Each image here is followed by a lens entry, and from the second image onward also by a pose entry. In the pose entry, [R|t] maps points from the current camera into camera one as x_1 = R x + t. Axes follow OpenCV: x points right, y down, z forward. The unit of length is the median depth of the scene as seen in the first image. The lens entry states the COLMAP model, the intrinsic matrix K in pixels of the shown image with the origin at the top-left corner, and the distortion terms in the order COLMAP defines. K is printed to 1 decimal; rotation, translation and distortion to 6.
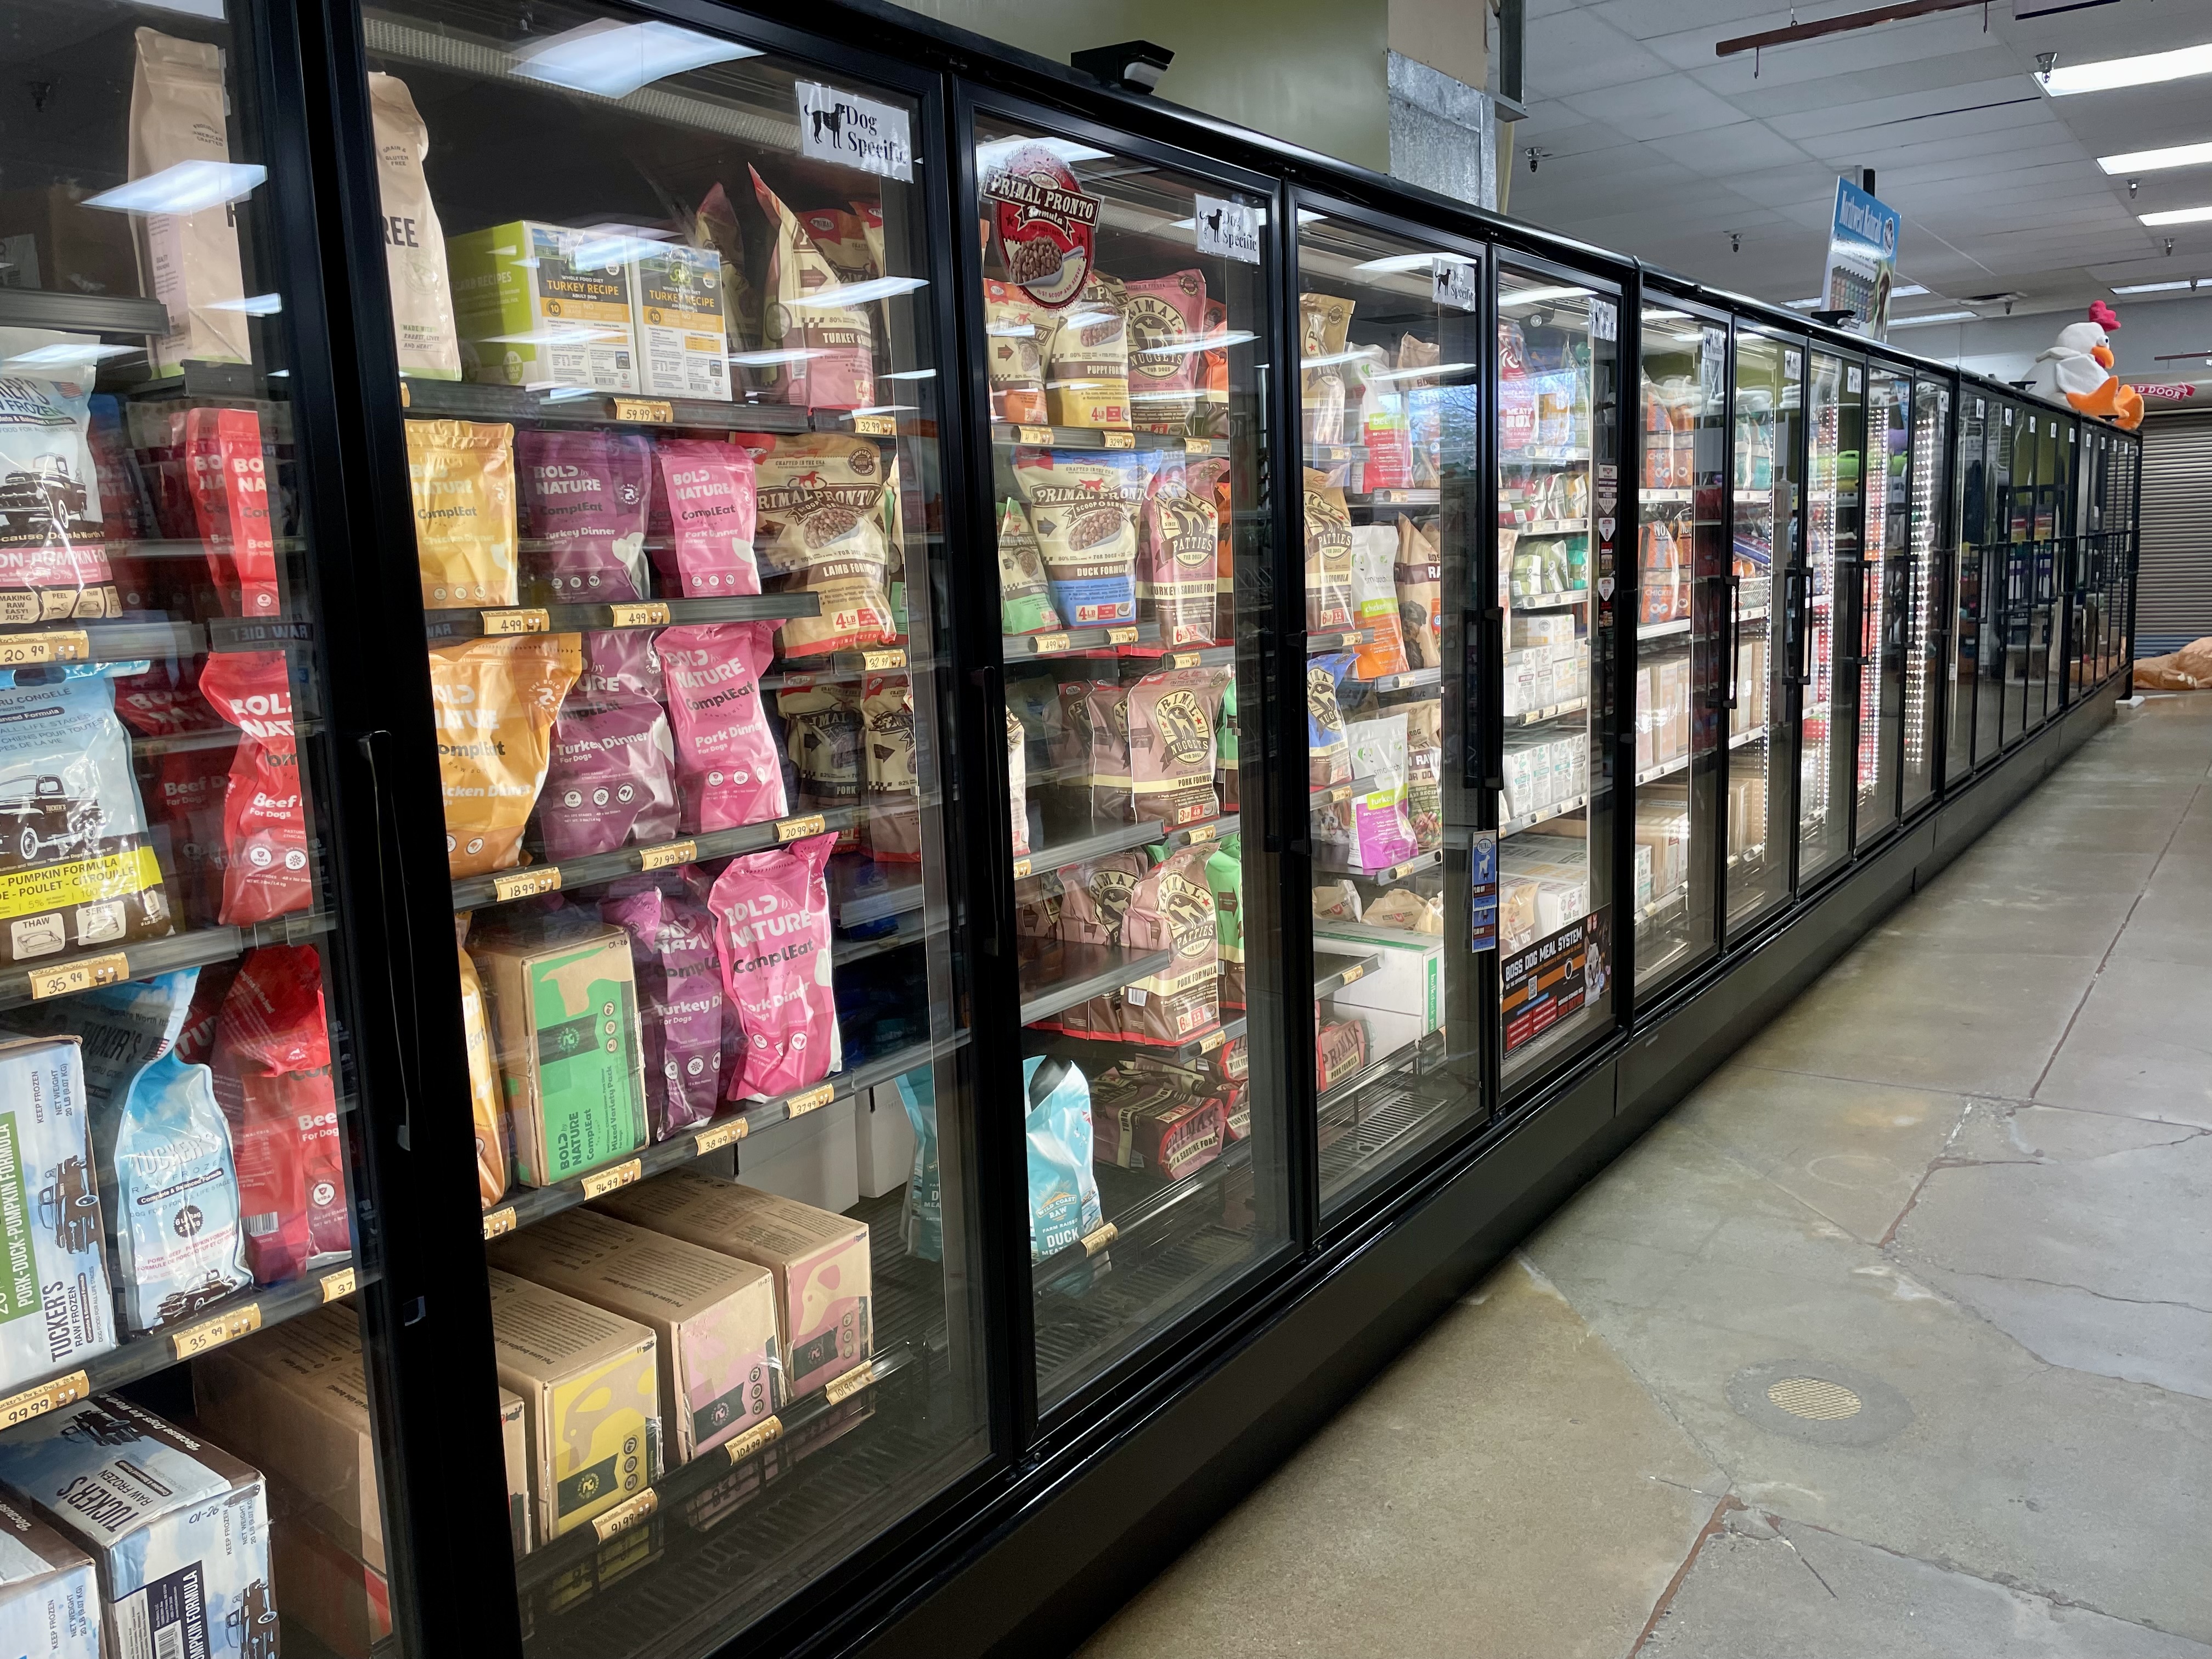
lens RADIAL K [[1670.2, 0, 1124.6], [0, 1670.2, 812.2], [0, 0, 1]] dist [0.062854, -0.090965]
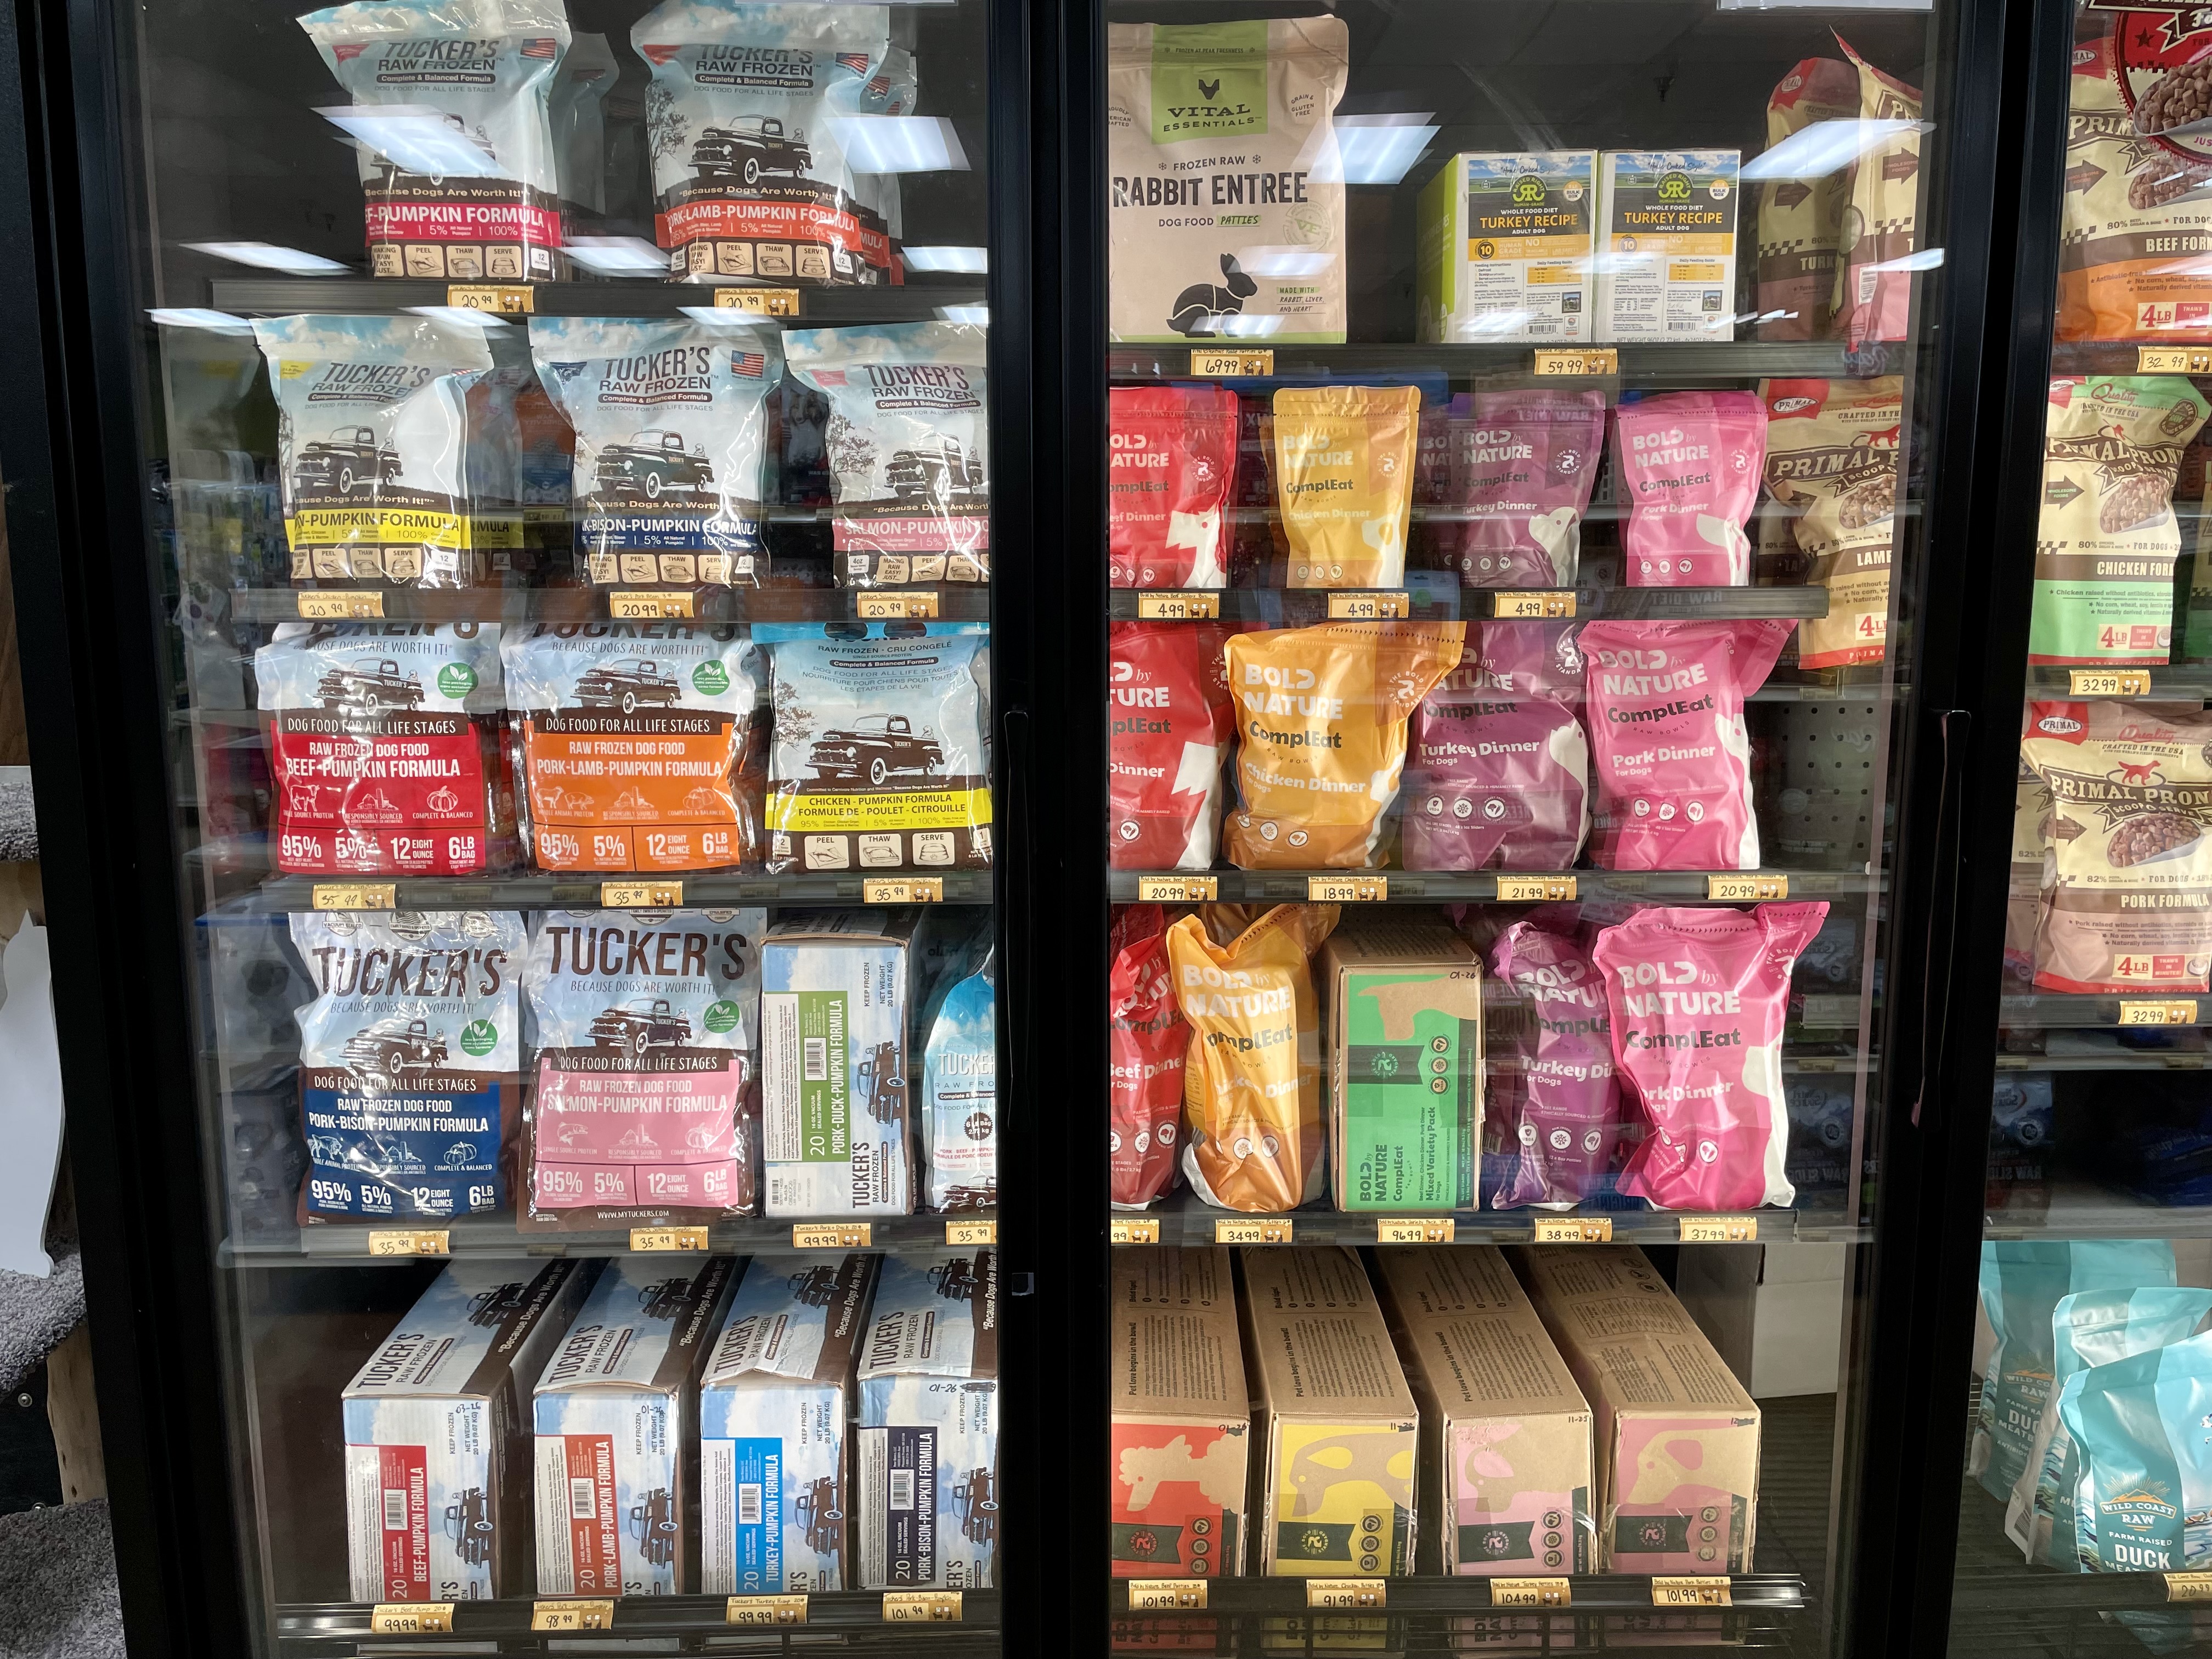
lens RADIAL K [[1670.2, 0, 1100.9], [0, 1670.2, 813.1], [0, 0, 1]] dist [0.062854, -0.090965]
pose [[0.590019, 0.159045, -0.791570, 0.272070], [-0.140530, 0.985671, 0.093296, -0.061858], [0.795065, 0.056193, 0.603915, 0.317899]]
